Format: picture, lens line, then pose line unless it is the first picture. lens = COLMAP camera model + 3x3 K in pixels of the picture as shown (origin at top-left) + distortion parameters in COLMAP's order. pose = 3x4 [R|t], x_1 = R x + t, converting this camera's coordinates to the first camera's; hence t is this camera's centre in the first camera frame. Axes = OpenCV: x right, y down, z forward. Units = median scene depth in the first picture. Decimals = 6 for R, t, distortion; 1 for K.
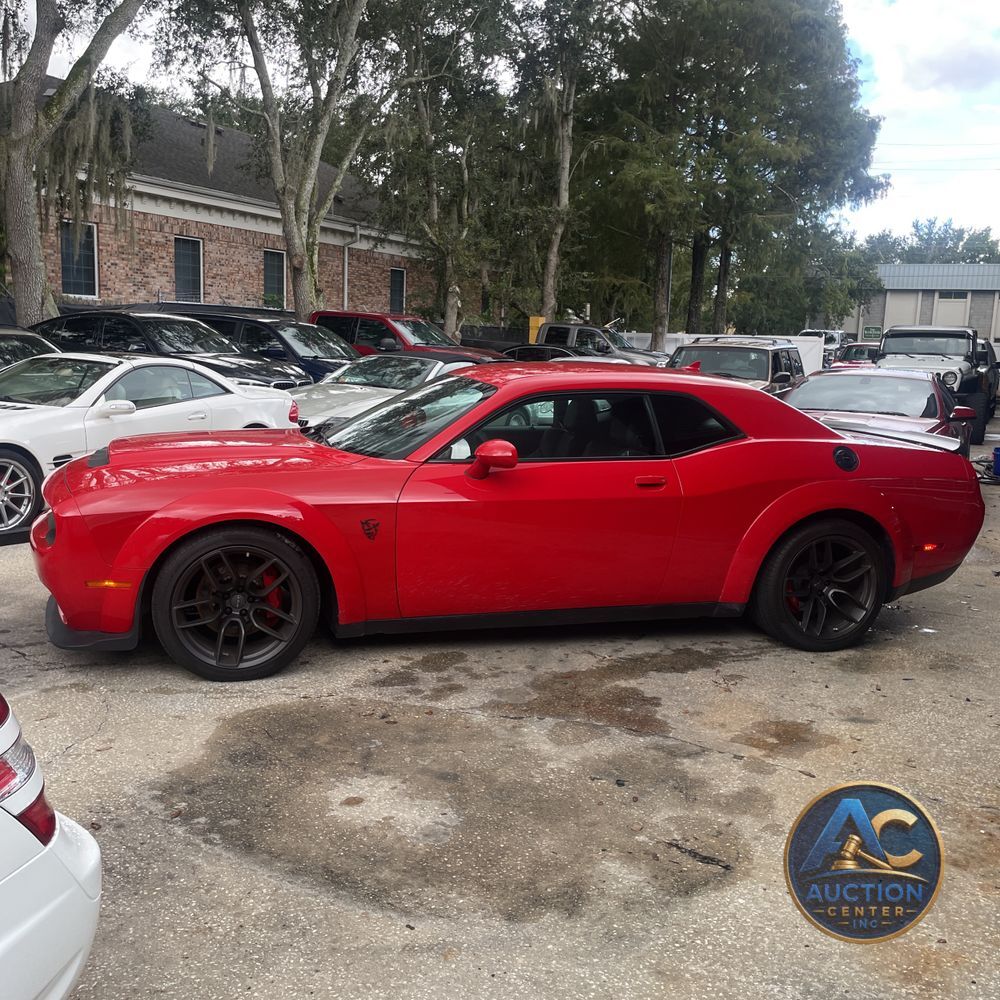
lens RADIAL K [[1016.3, 0, 496.3], [0, 1016.3, 486.7], [0, 0, 1]] dist [0.091424, -0.122915]
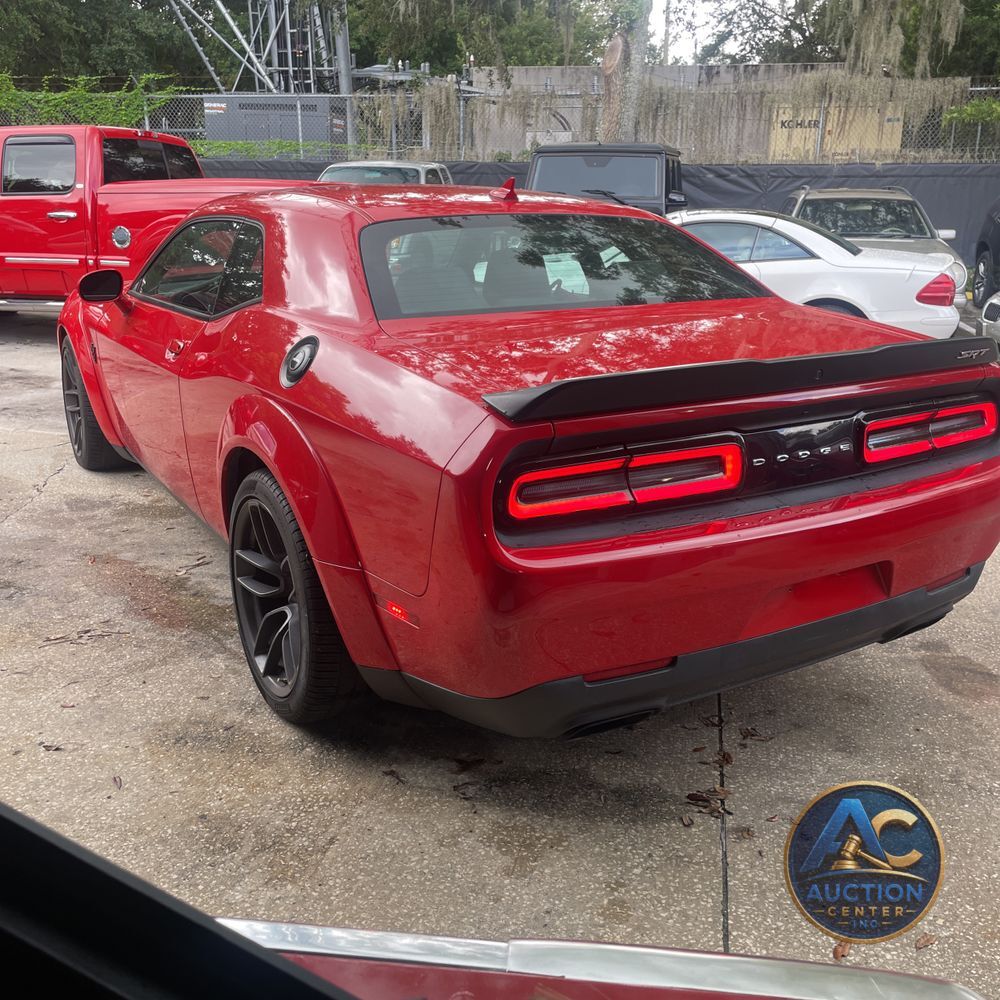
lens RADIAL K [[1019.5, 0, 510.7], [0, 1019.5, 484.2], [0, 0, 1]] dist [0.087528, -0.121647]
pose [[0.276237, 0.237386, -0.931311, 0.164418], [-0.145473, 0.968179, 0.203635, -0.016872], [0.950016, 0.079229, 0.301980, 0.185913]]
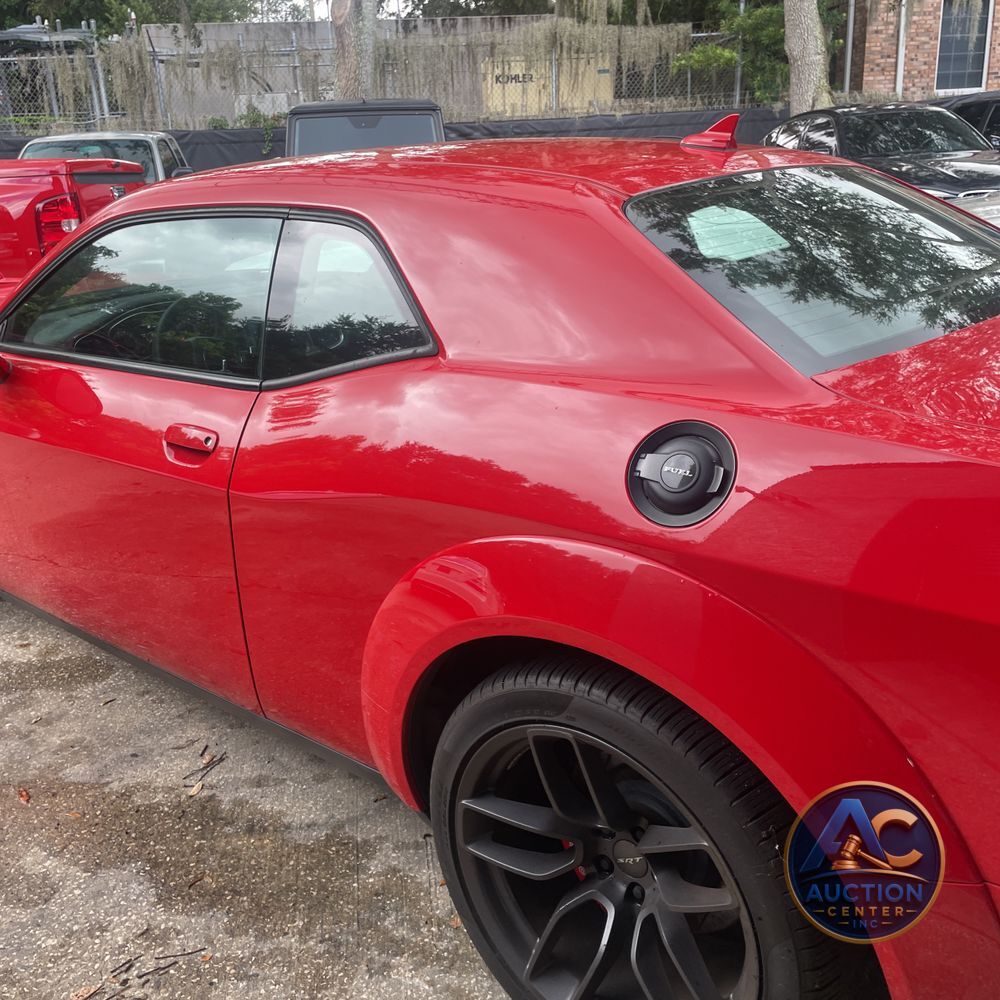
lens RADIAL K [[1016.3, 0, 496.3], [0, 1016.3, 486.7], [0, 0, 1]] dist [0.091424, -0.122915]
pose [[0.558798, 0.204752, -0.803630, 0.101877], [-0.063703, 0.976776, 0.204572, -0.014562], [0.826854, -0.063121, 0.558864, 0.159767]]
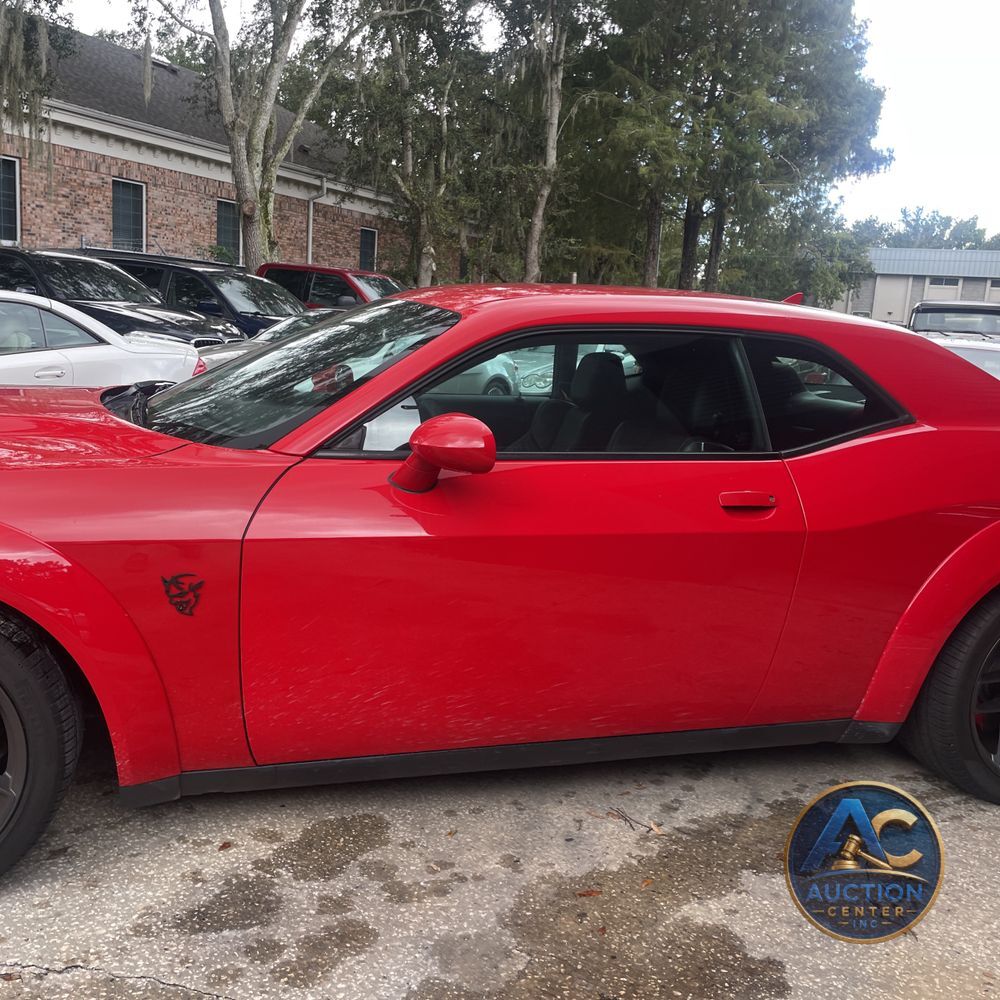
lens RADIAL K [[1016.3, 0, 496.3], [0, 1016.3, 486.7], [0, 0, 1]] dist [0.091424, -0.122915]
pose [[0.999422, 0.023742, 0.024331, 0.001663], [-0.024238, 0.999501, 0.020277, -0.003752], [-0.023838, -0.020855, 0.999498, 0.087957]]
